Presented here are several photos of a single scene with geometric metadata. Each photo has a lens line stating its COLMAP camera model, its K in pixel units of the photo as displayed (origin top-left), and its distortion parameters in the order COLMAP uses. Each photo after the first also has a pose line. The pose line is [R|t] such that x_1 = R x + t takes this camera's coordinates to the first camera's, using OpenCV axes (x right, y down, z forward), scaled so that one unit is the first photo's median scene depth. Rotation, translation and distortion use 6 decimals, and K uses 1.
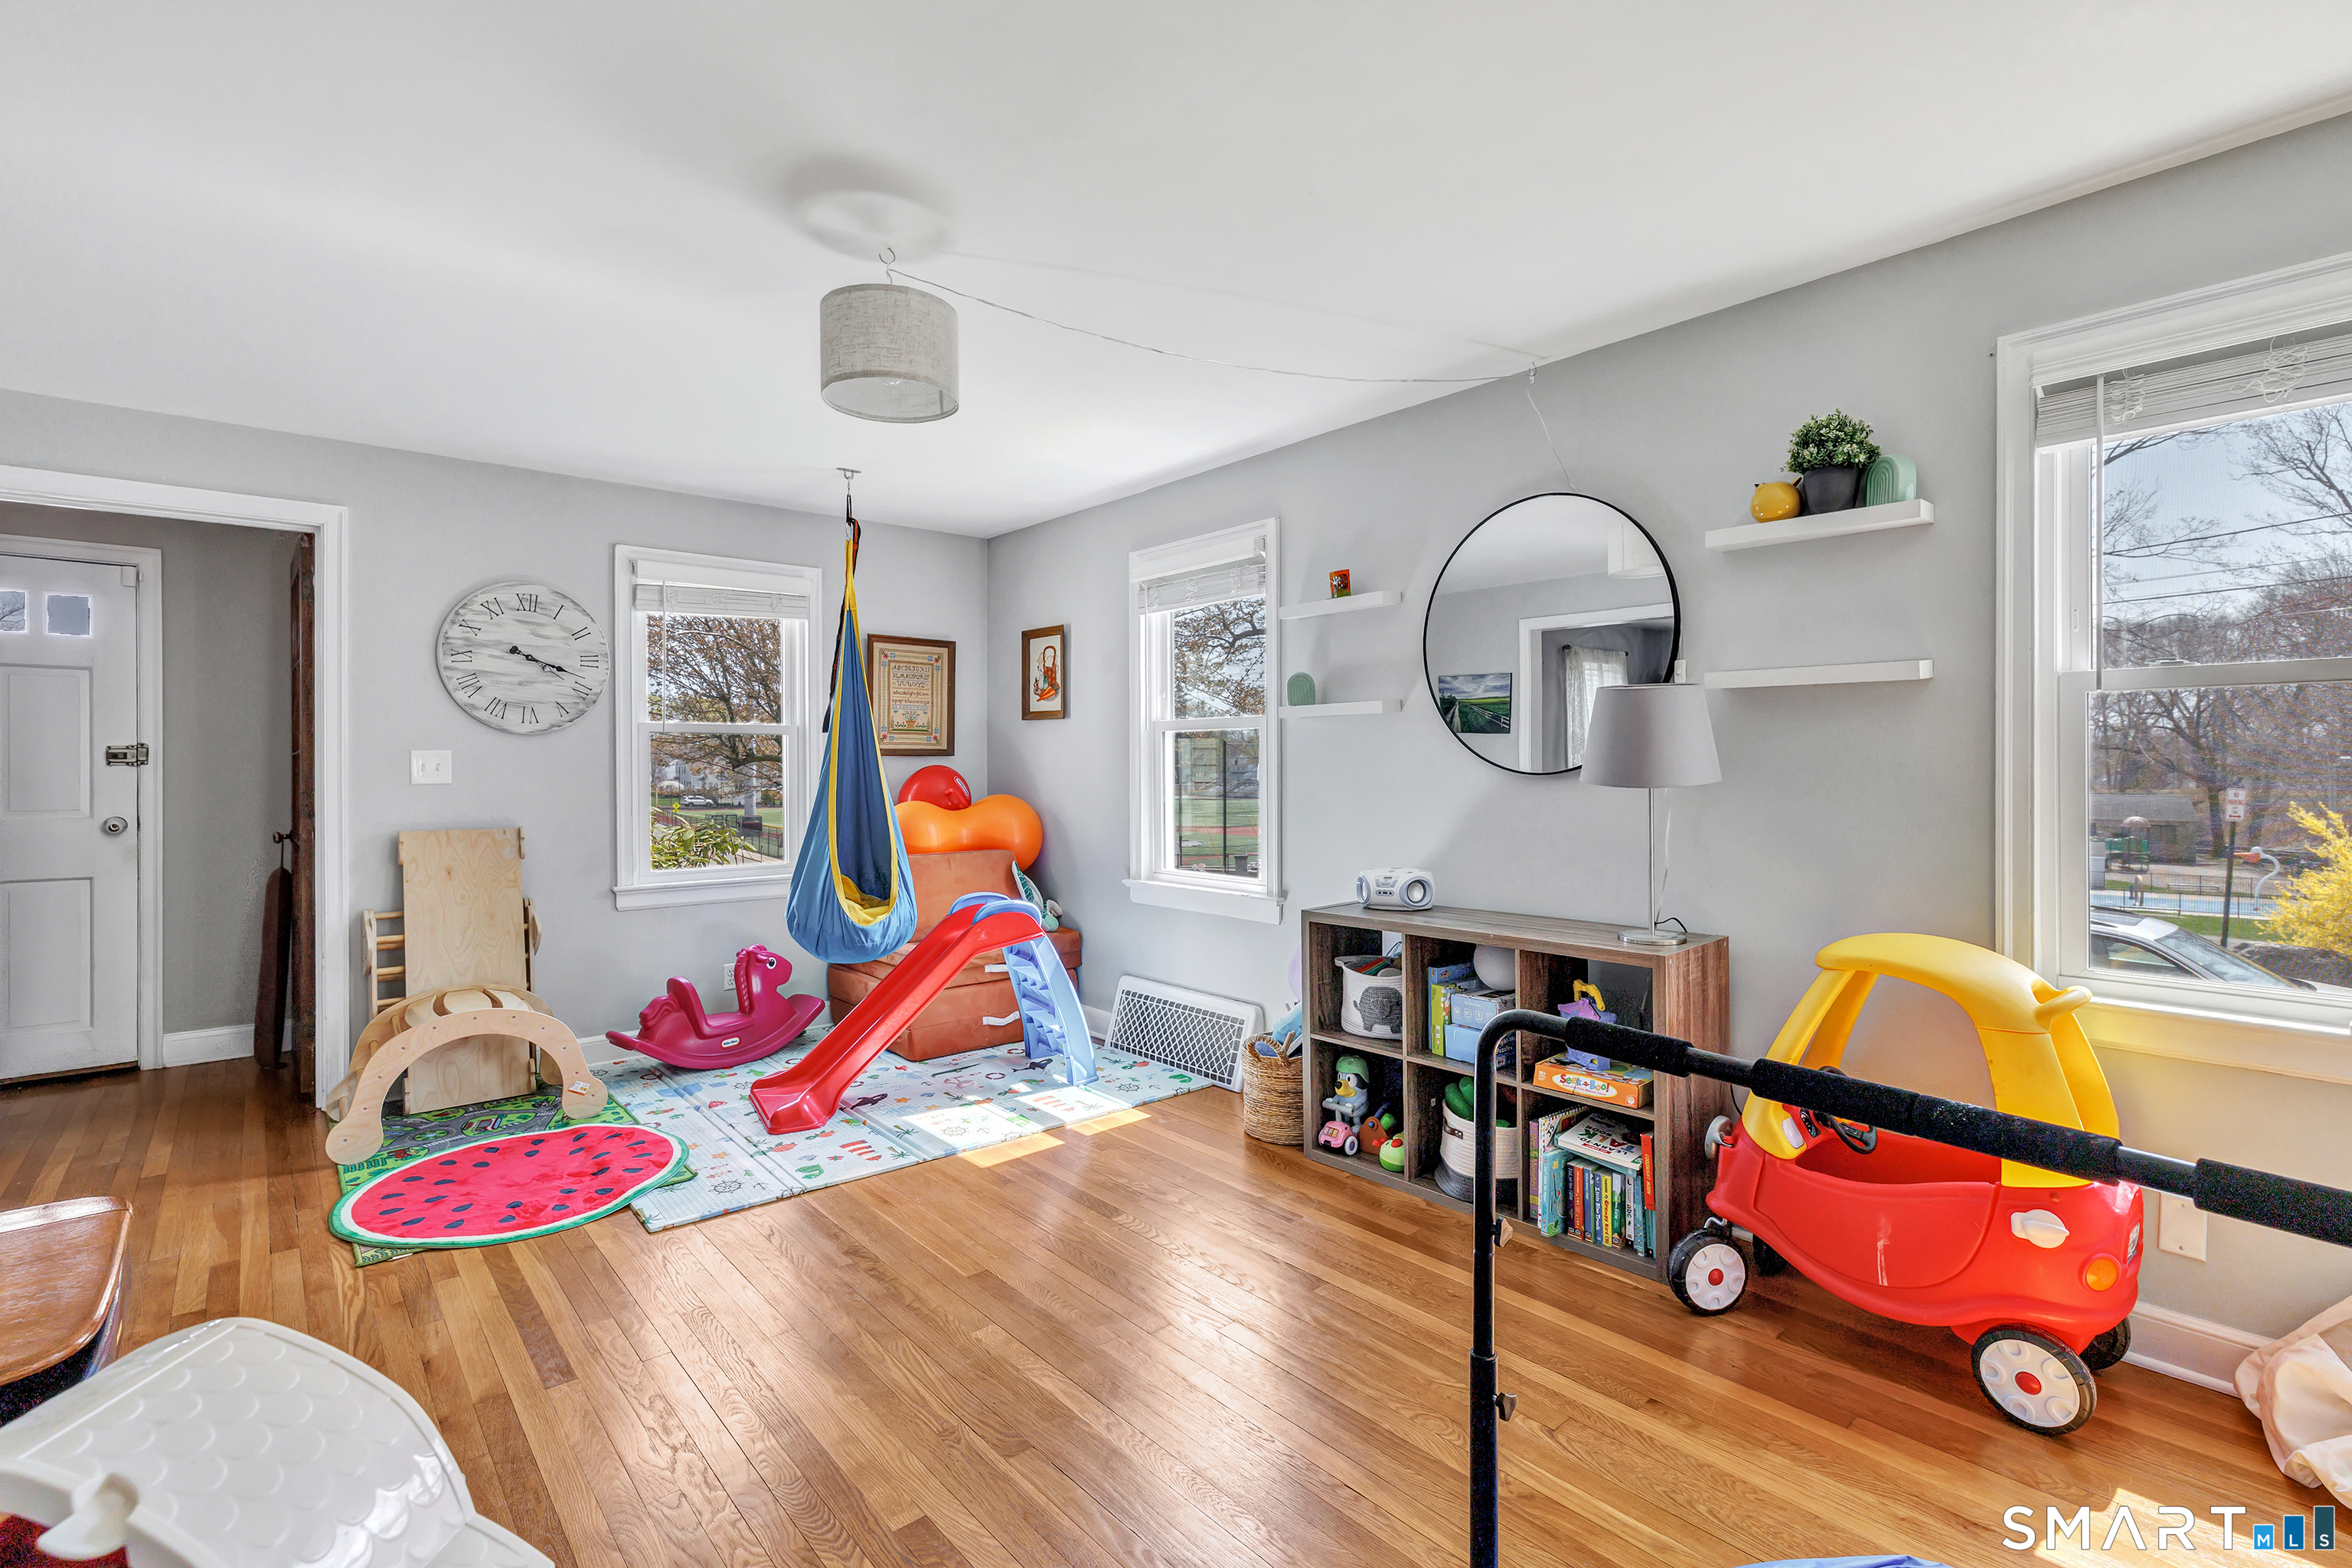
lens RADIAL K [[1099.6, 0, 1177.1], [0, 1099.6, 746.4], [0, 0, 1]] dist [-0.000874, 0.000036]
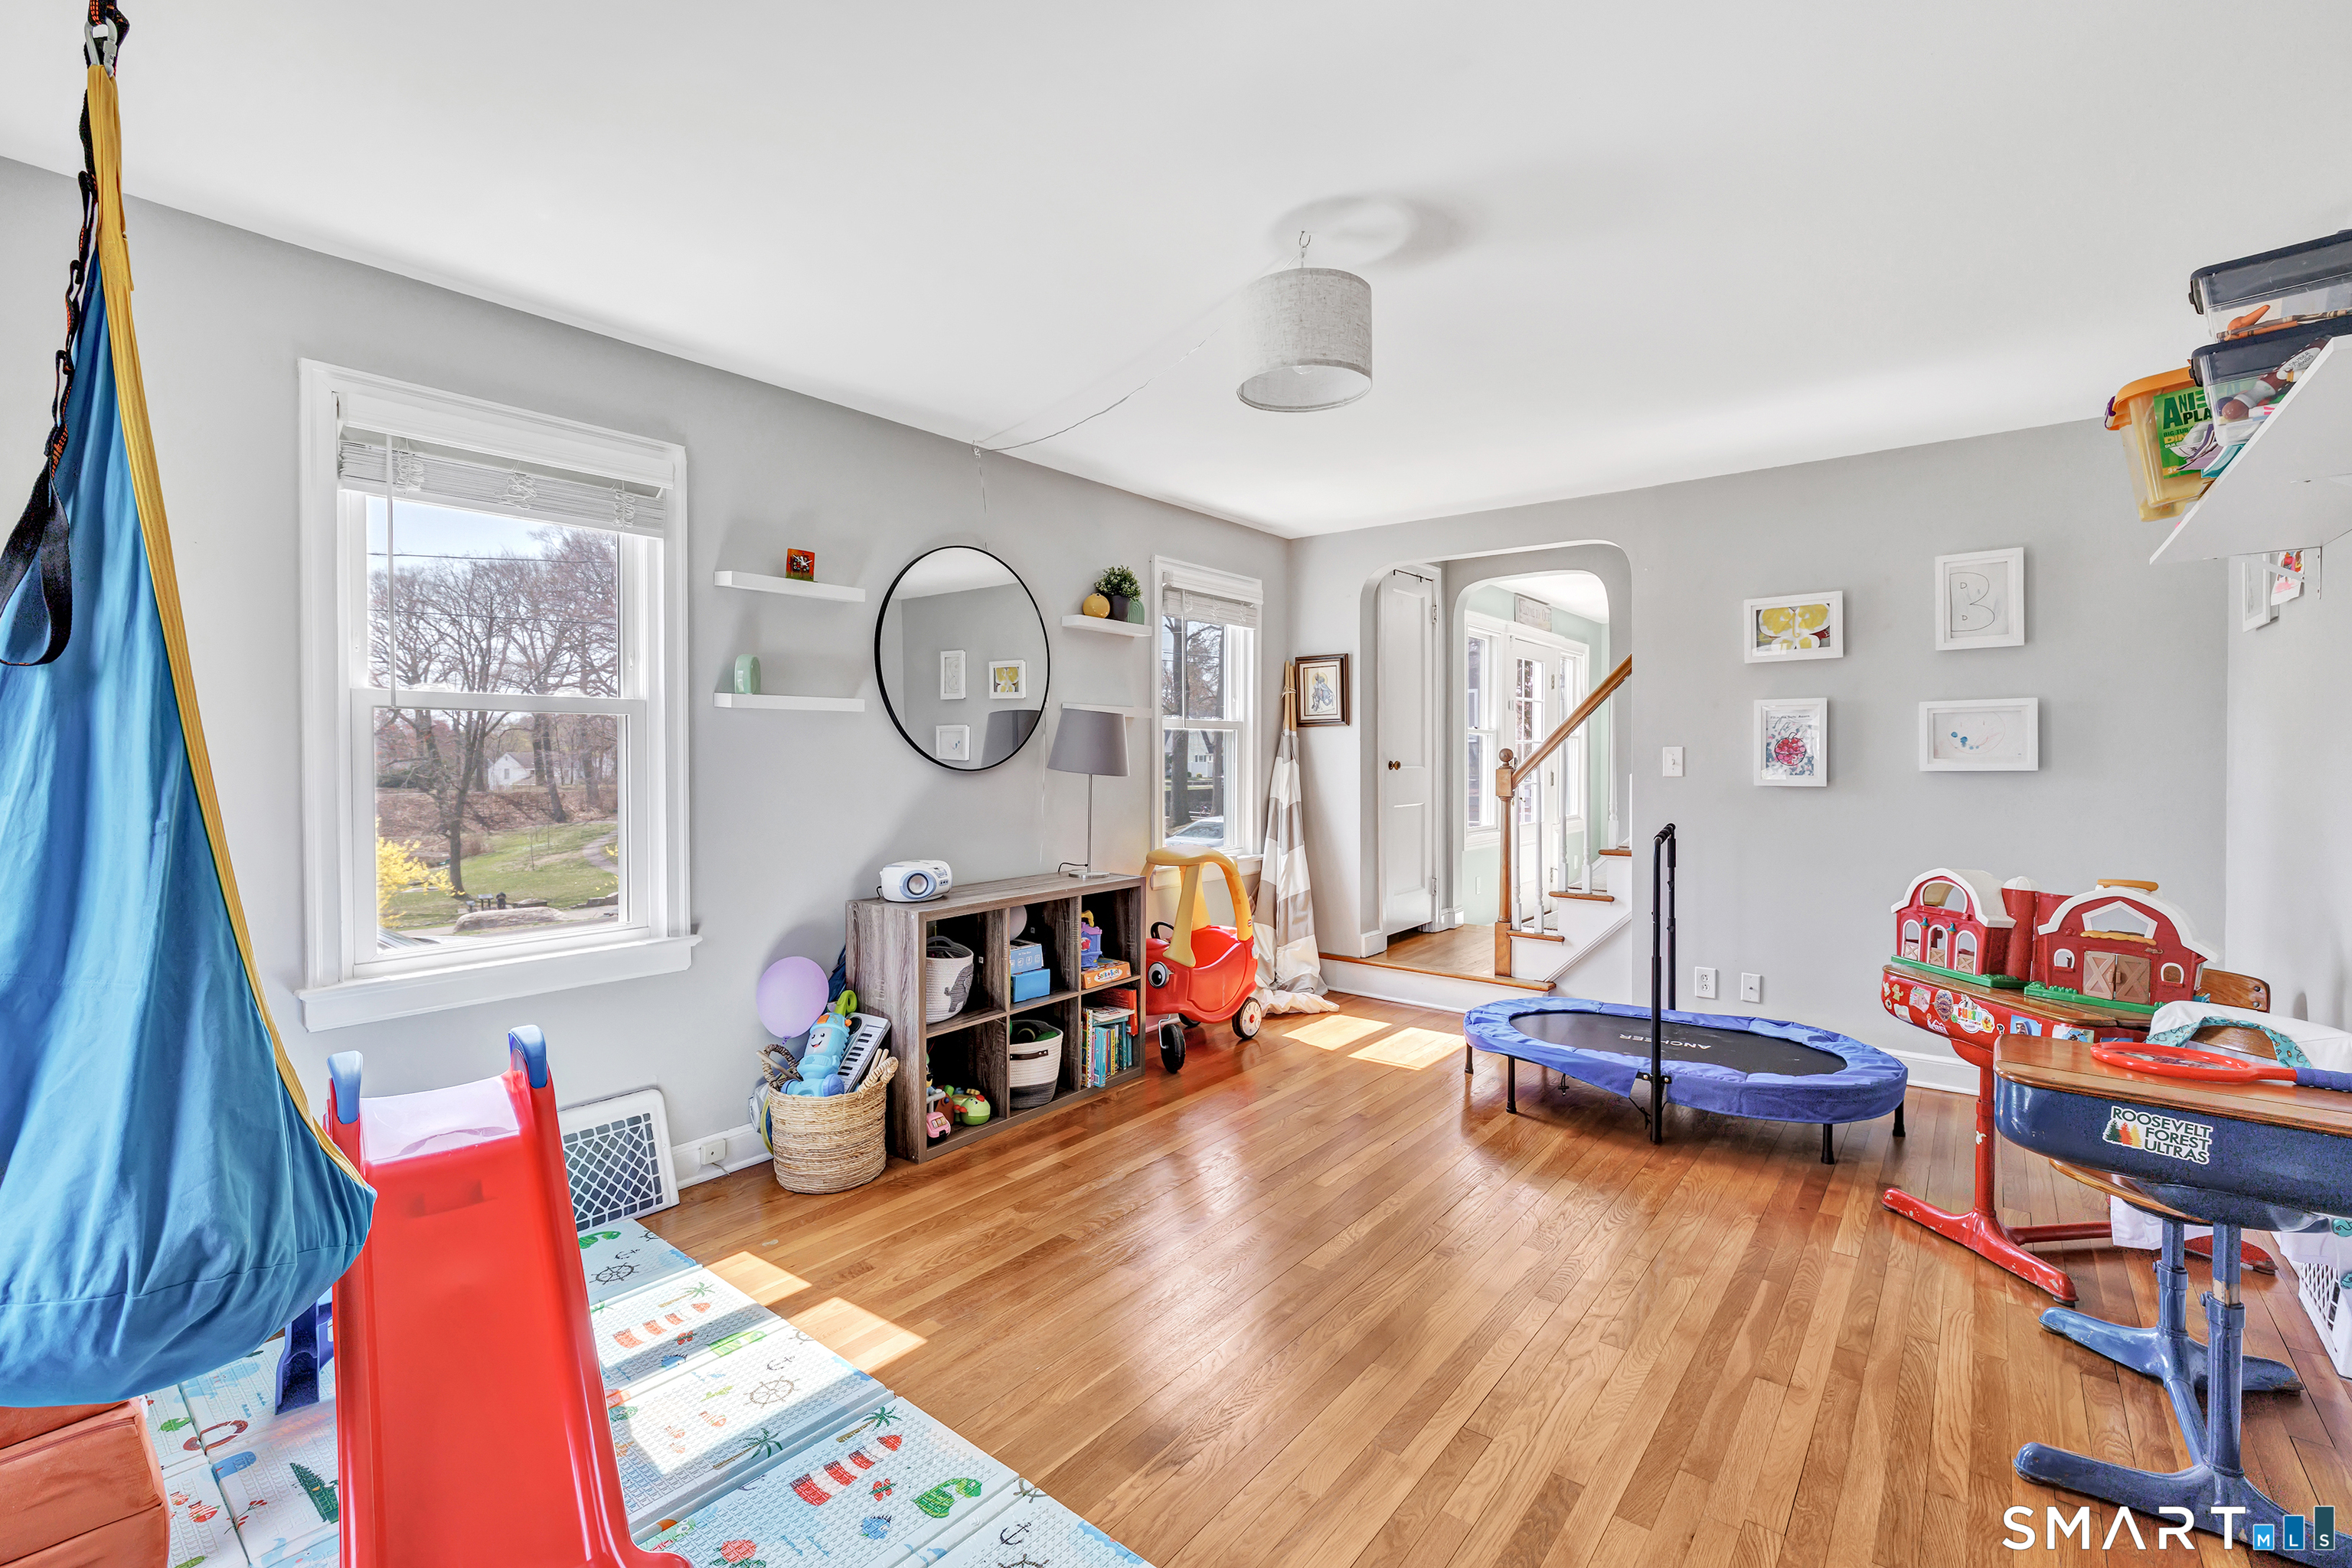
lens RADIAL K [[997.8, 0, 1229.1], [0, 997.8, 759.6], [0, 0, 1]] dist [-0.000020, 0.000045]
pose [[-0.211189, -0.001441, 0.977444, -0.740176], [-0.011844, 0.999929, -0.001084, 0.008826], [-0.977374, -0.011806, -0.211191, 0.836989]]
